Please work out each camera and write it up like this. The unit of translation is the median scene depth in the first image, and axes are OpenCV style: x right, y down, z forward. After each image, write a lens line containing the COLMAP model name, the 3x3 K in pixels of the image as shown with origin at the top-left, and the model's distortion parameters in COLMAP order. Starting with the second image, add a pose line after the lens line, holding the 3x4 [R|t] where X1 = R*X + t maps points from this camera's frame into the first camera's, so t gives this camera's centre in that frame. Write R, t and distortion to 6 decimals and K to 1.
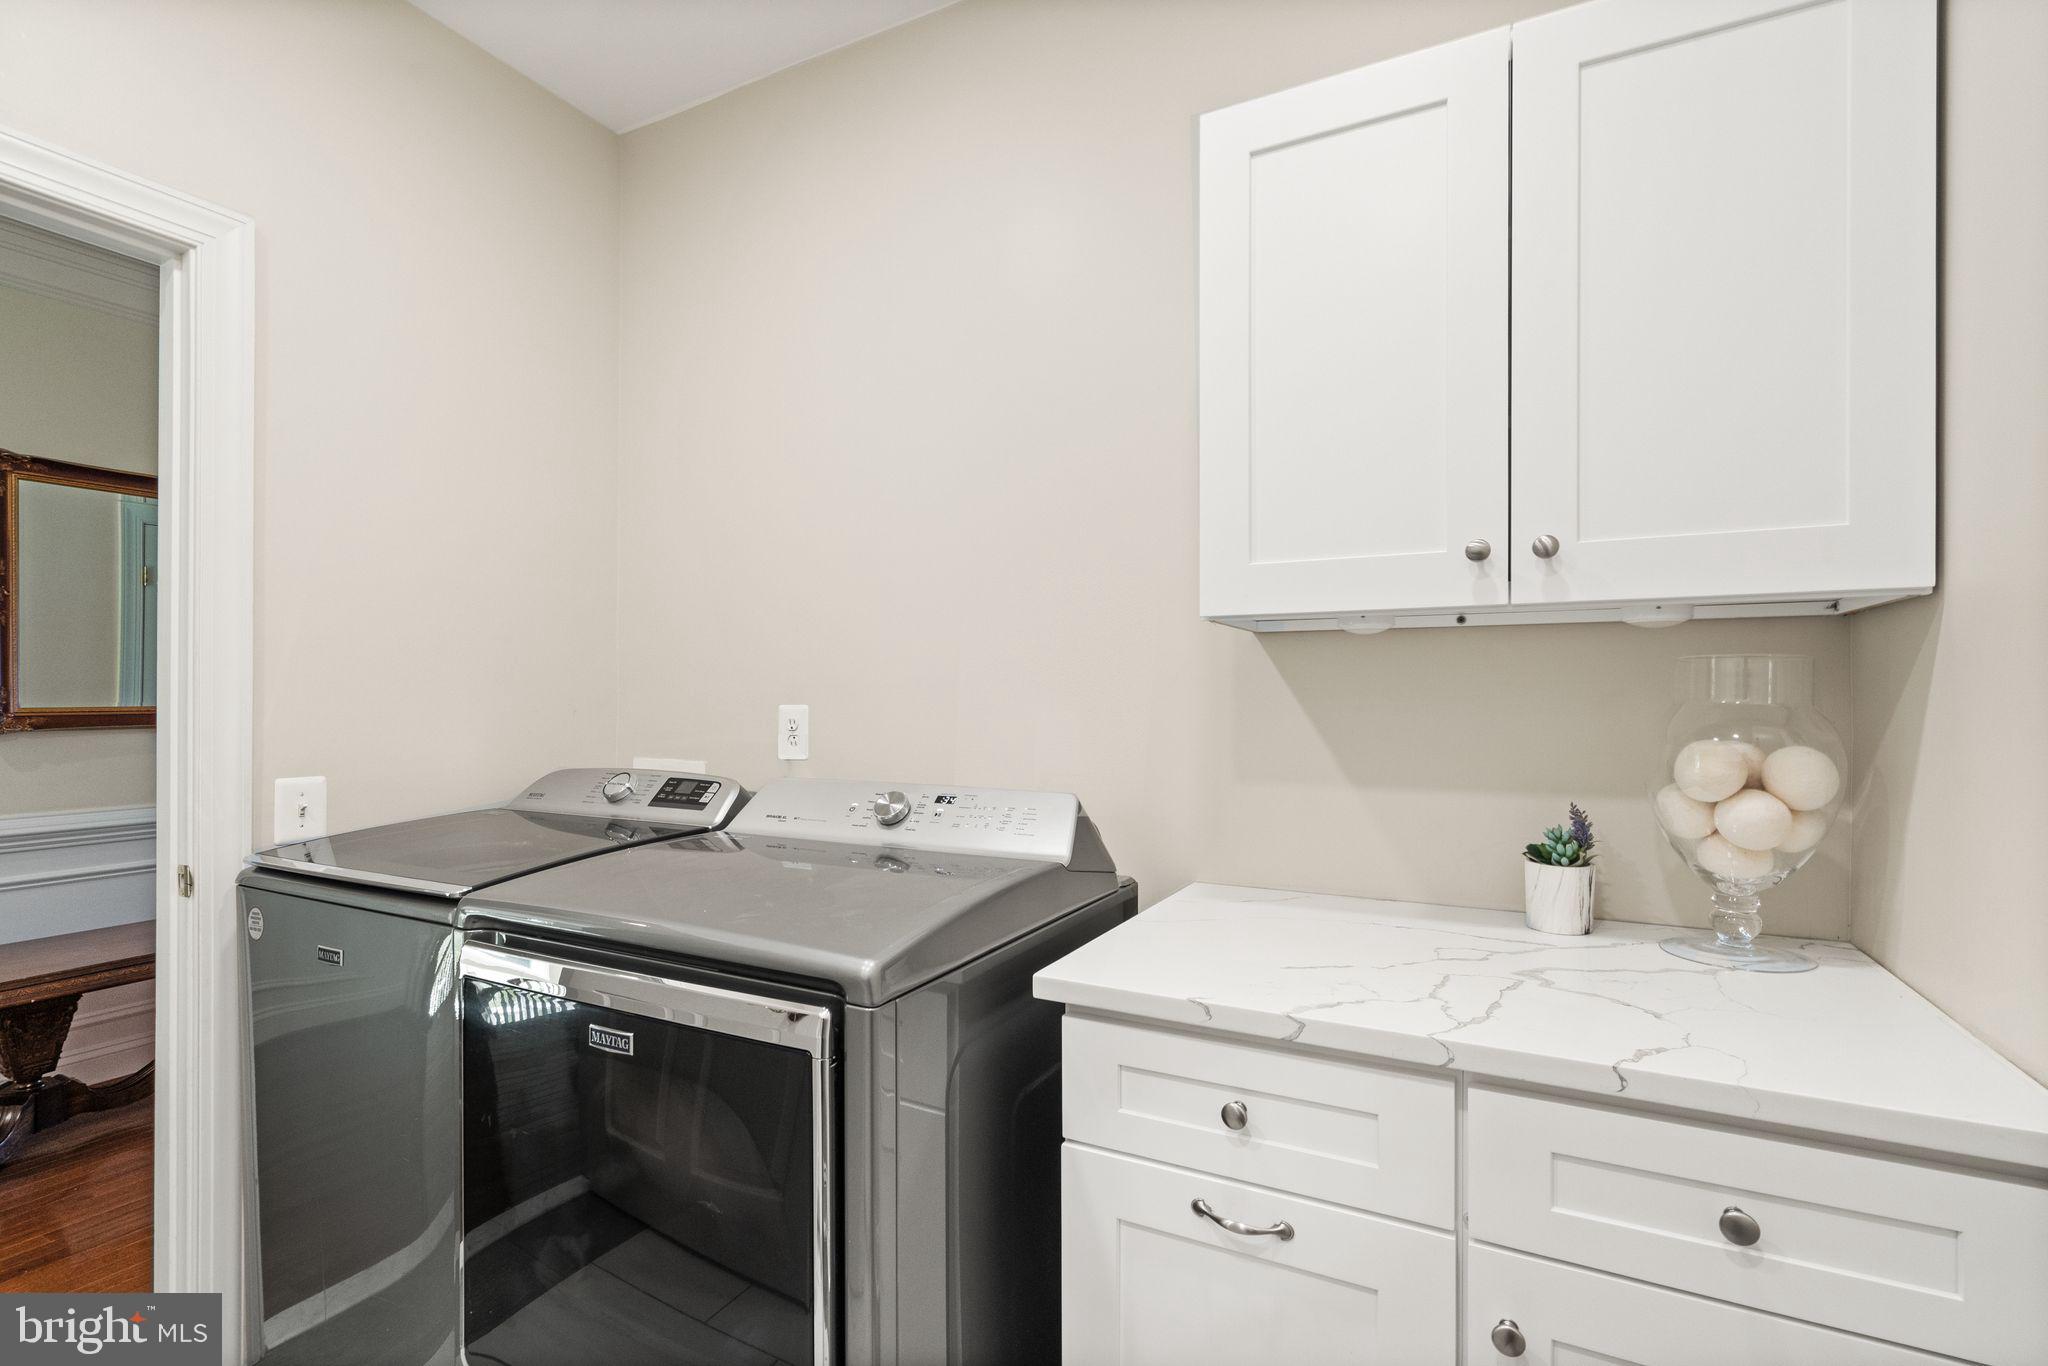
lens RADIAL K [[950.4, 0, 1032.5], [0, 950.4, 696.9], [0, 0, 1]] dist [0.002211, 0.000533]
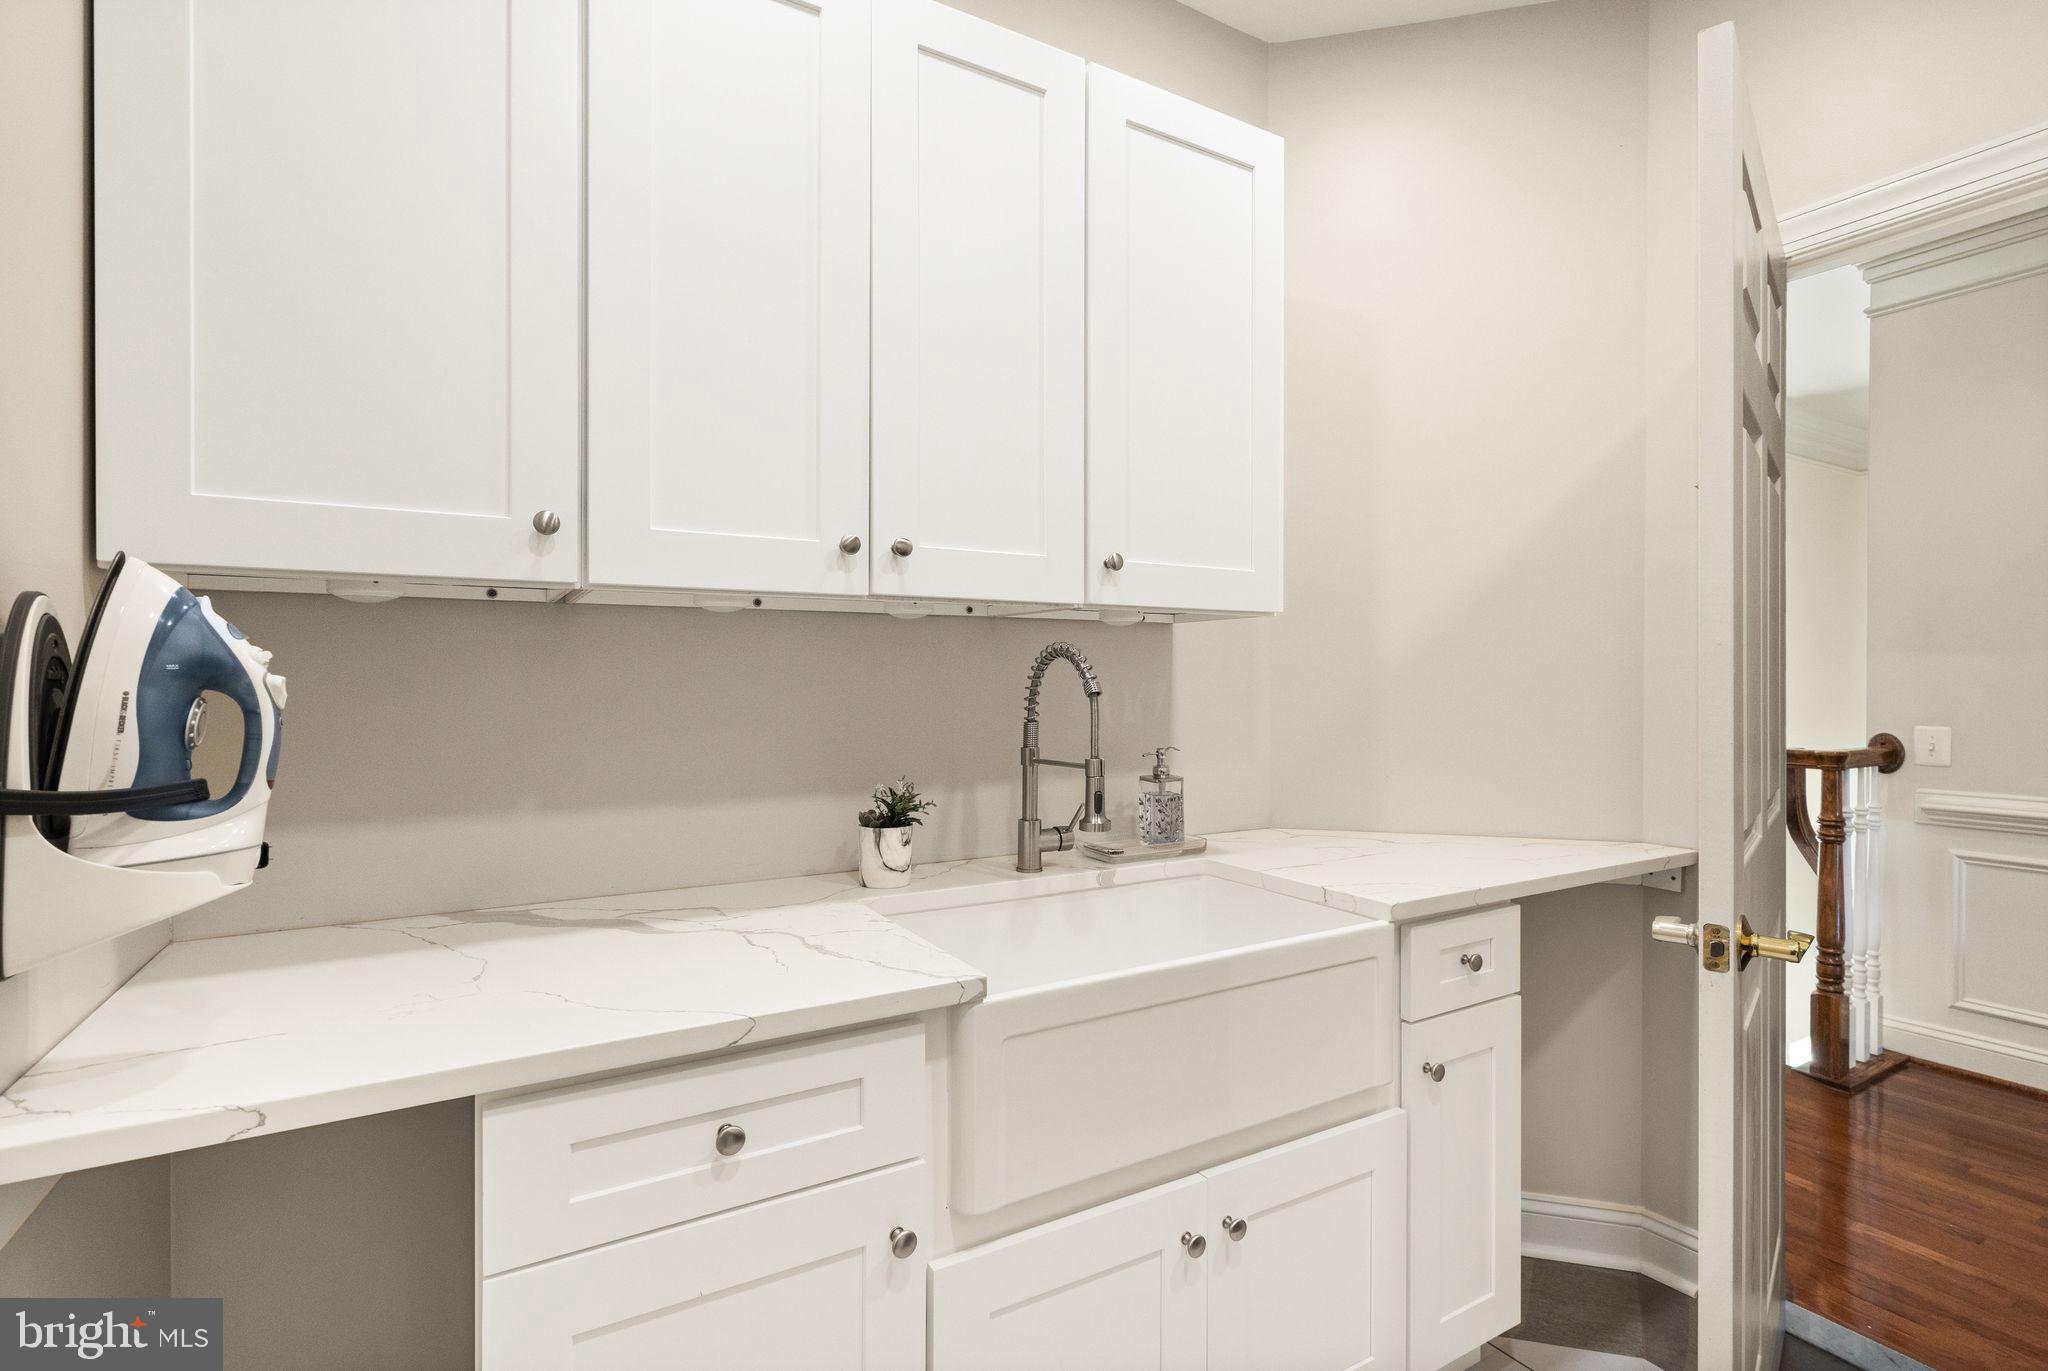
lens RADIAL K [[1013.6, 0, 1024.0], [0, 1013.6, 685.5], [0, 0, 1]] dist [0.001375, 0.000339]
pose [[0.543546, -0.008756, 0.839333, -0.381264], [0.002488, 0.999958, 0.008821, -0.001634], [-0.839375, -0.002706, 0.543545, 0.201547]]
